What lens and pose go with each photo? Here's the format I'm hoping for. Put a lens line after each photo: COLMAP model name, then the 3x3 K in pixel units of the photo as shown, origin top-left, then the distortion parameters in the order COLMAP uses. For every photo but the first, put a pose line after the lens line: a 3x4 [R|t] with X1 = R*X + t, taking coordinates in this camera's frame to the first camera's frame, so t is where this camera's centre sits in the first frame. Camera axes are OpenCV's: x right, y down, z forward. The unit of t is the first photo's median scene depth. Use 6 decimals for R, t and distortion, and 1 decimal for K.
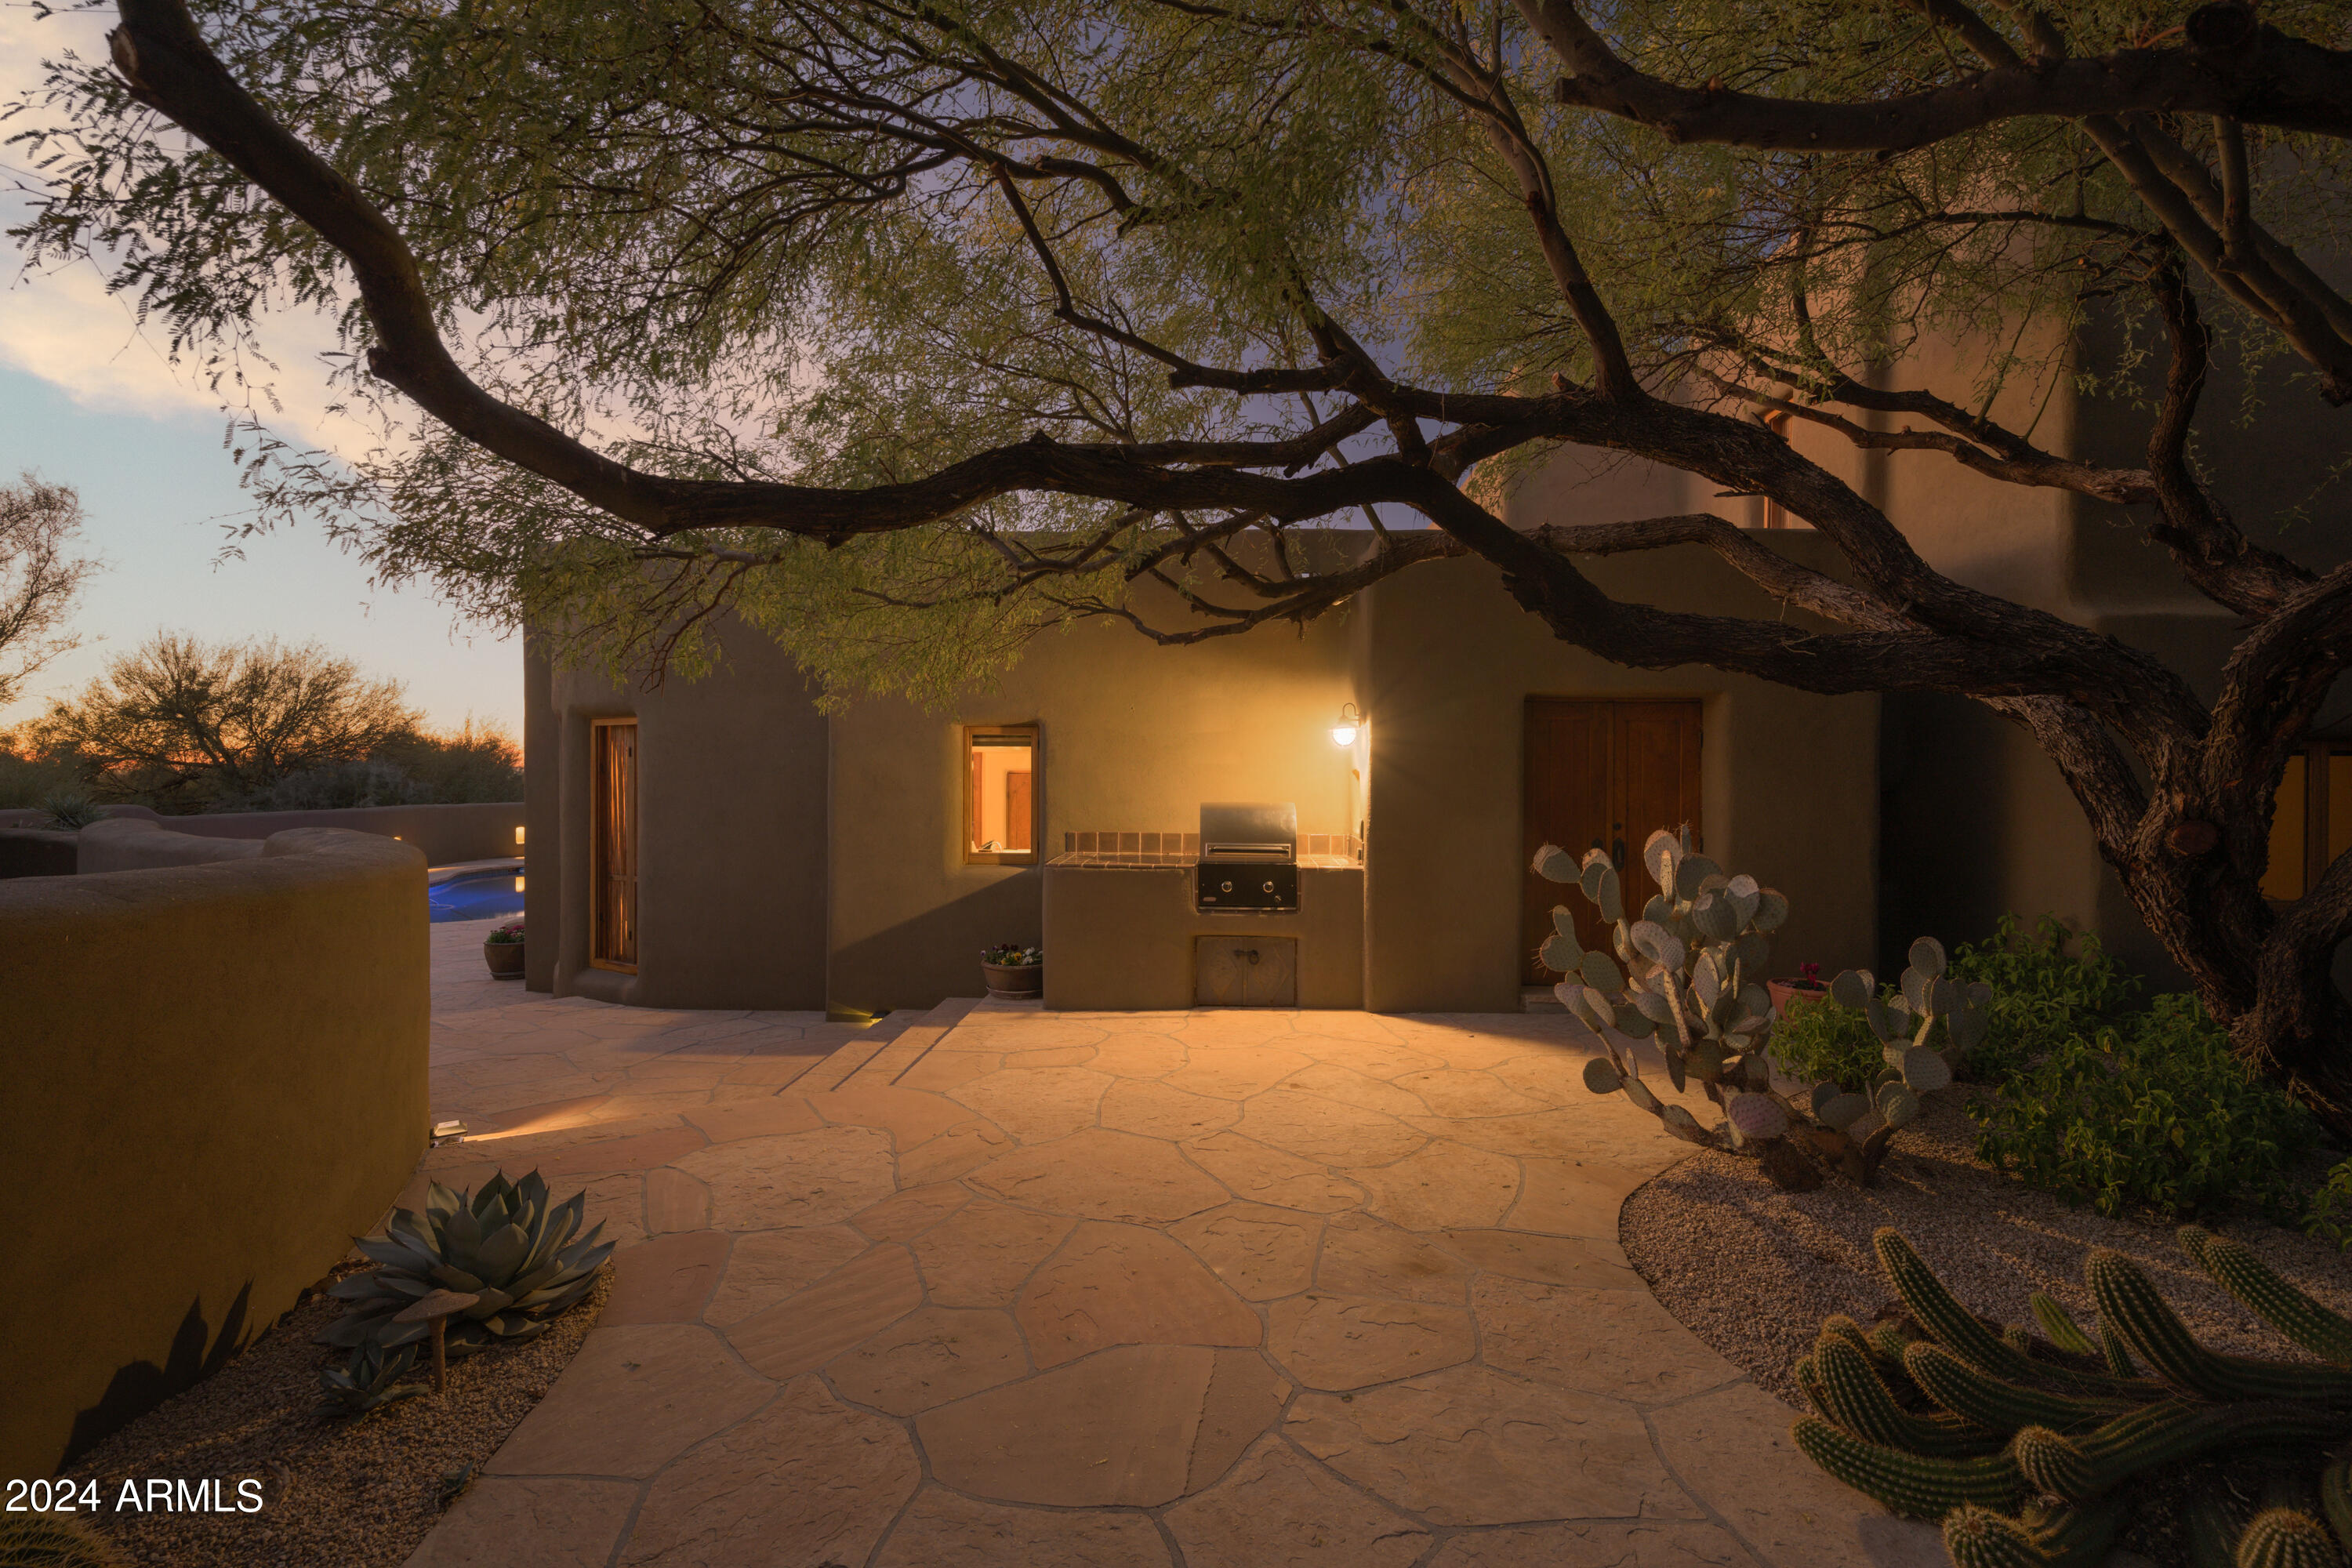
lens RADIAL K [[1066.5, 0, 1177.0], [0, 1066.5, 770.5], [0, 0, 1]] dist [-0.001698, 0.000314]
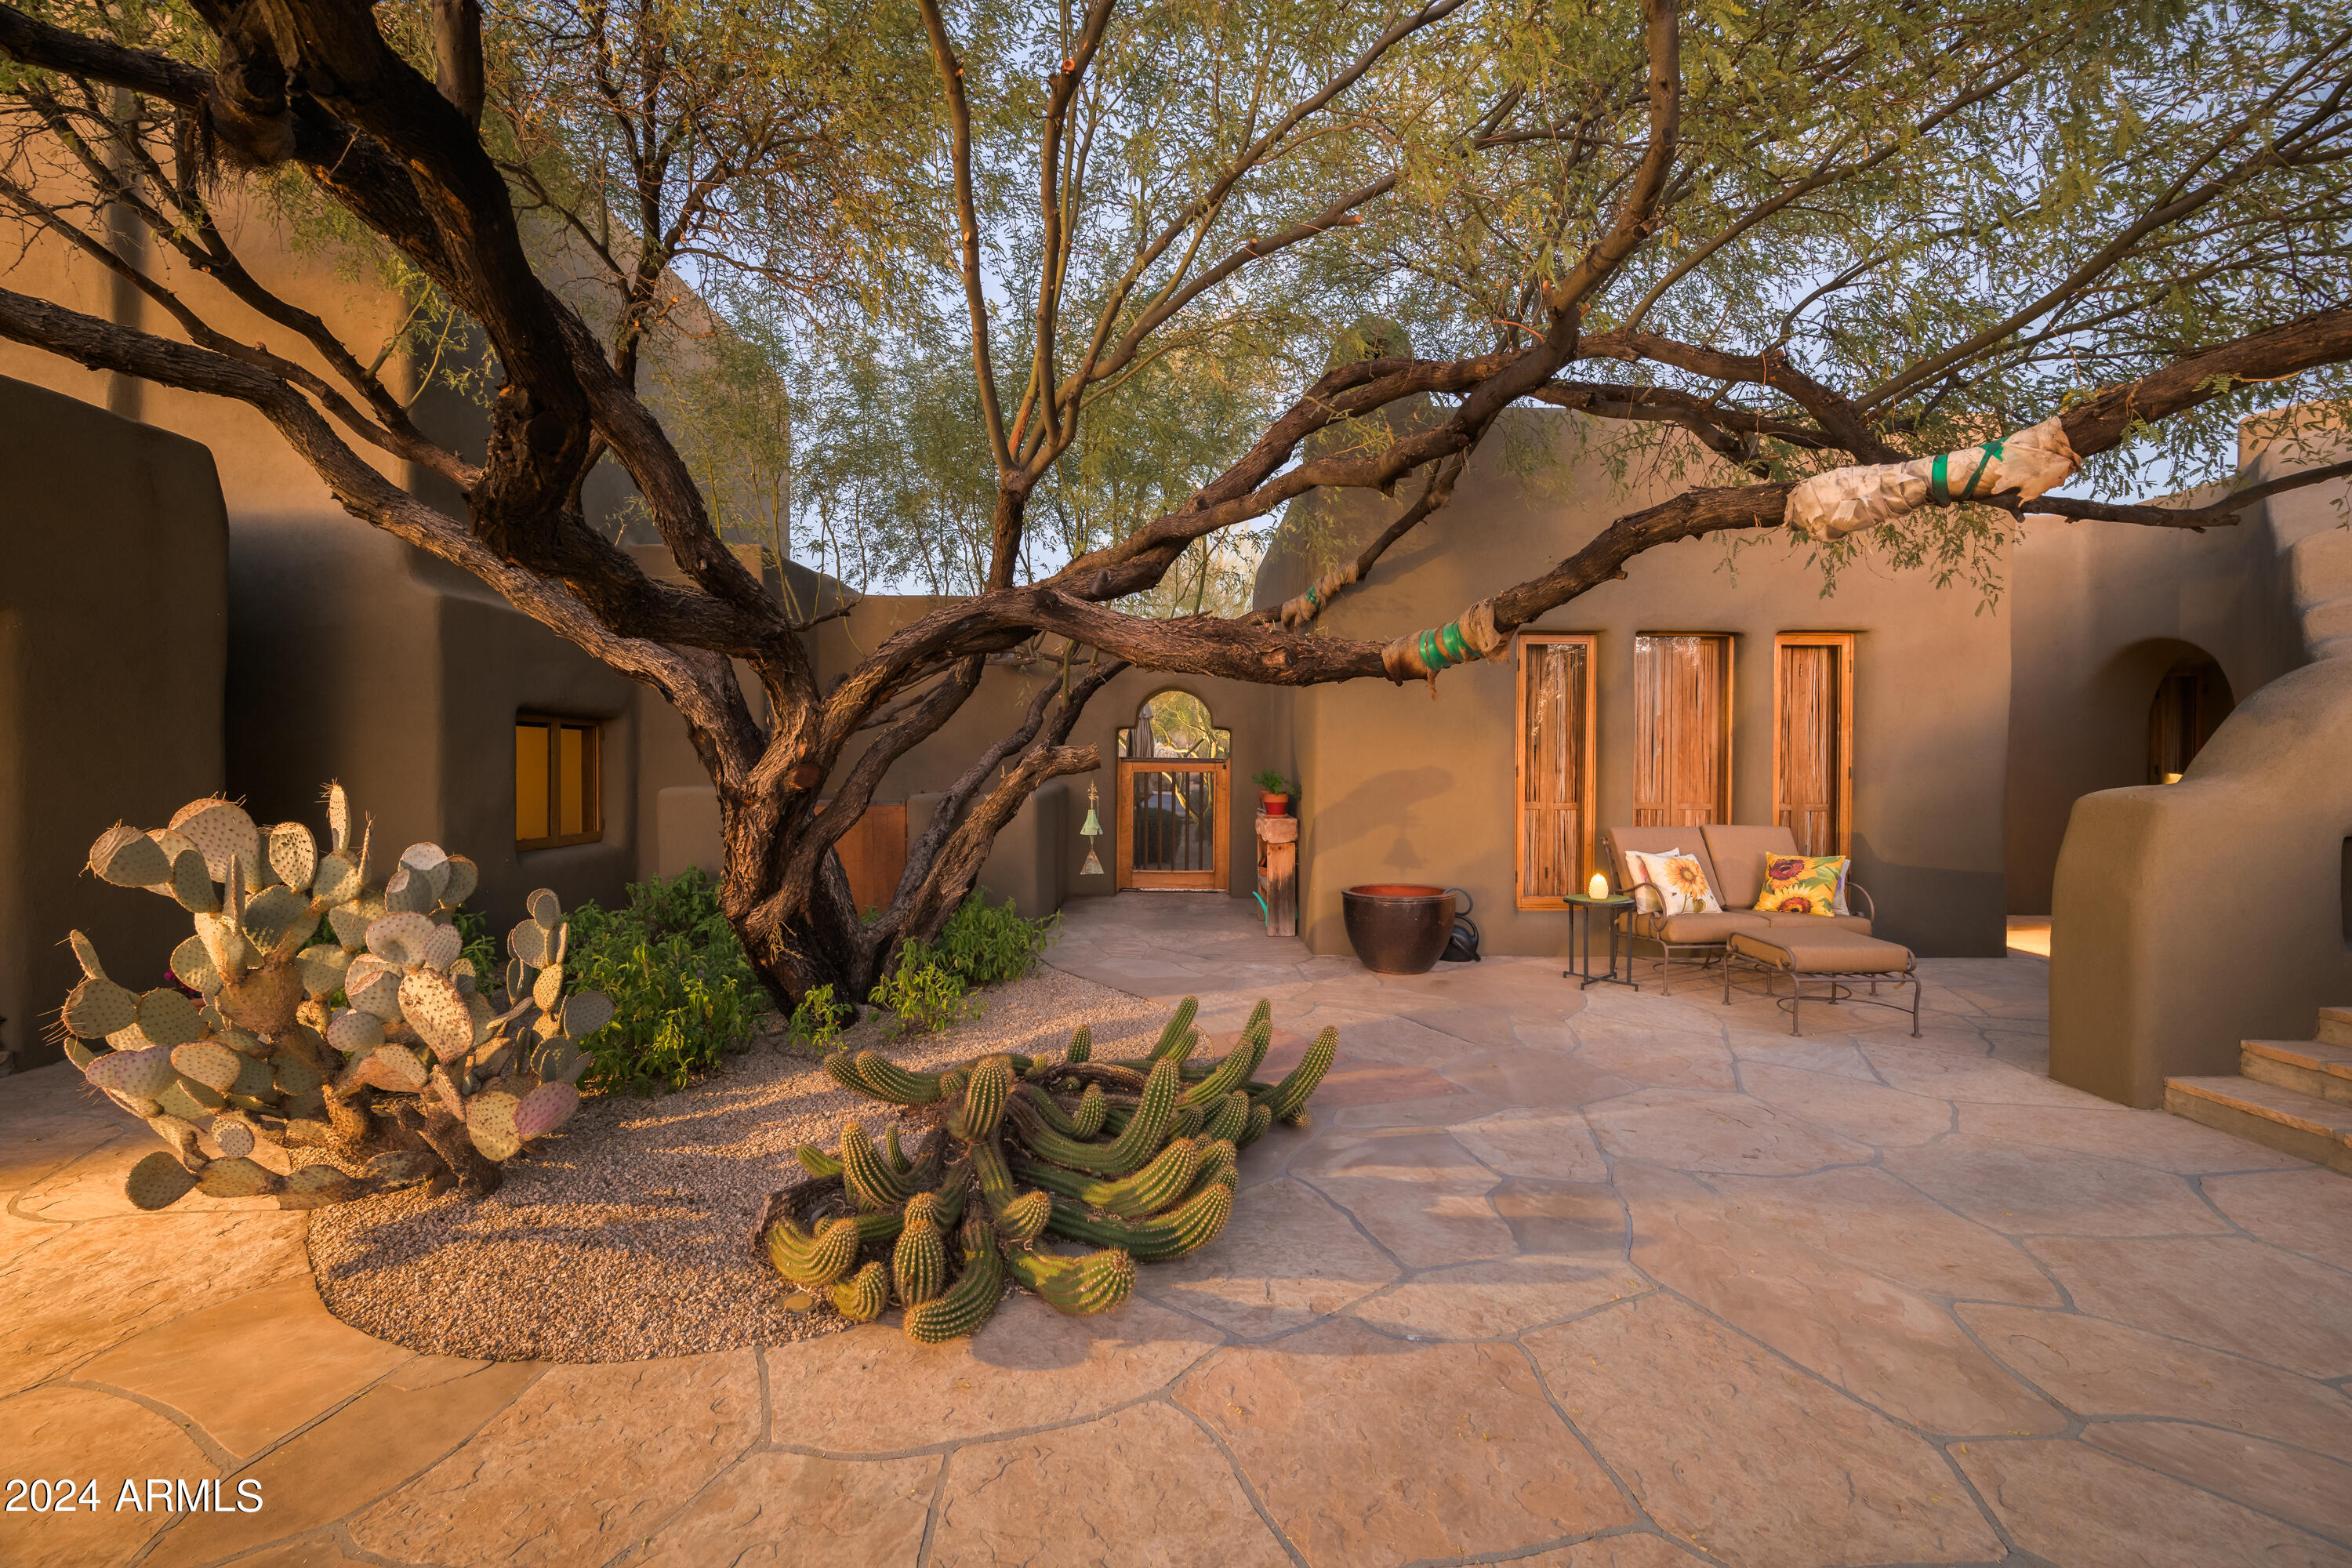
lens RADIAL K [[930.0, 0, 1172.4], [0, 930.0, 764.0], [0, 0, 1]] dist [-0.000859, -0.000042]
pose [[-0.030221, -0.008327, 0.999509, -0.205089], [-0.007369, 0.999940, 0.008107, 0.027647], [-0.999516, -0.007120, -0.030281, 0.453821]]
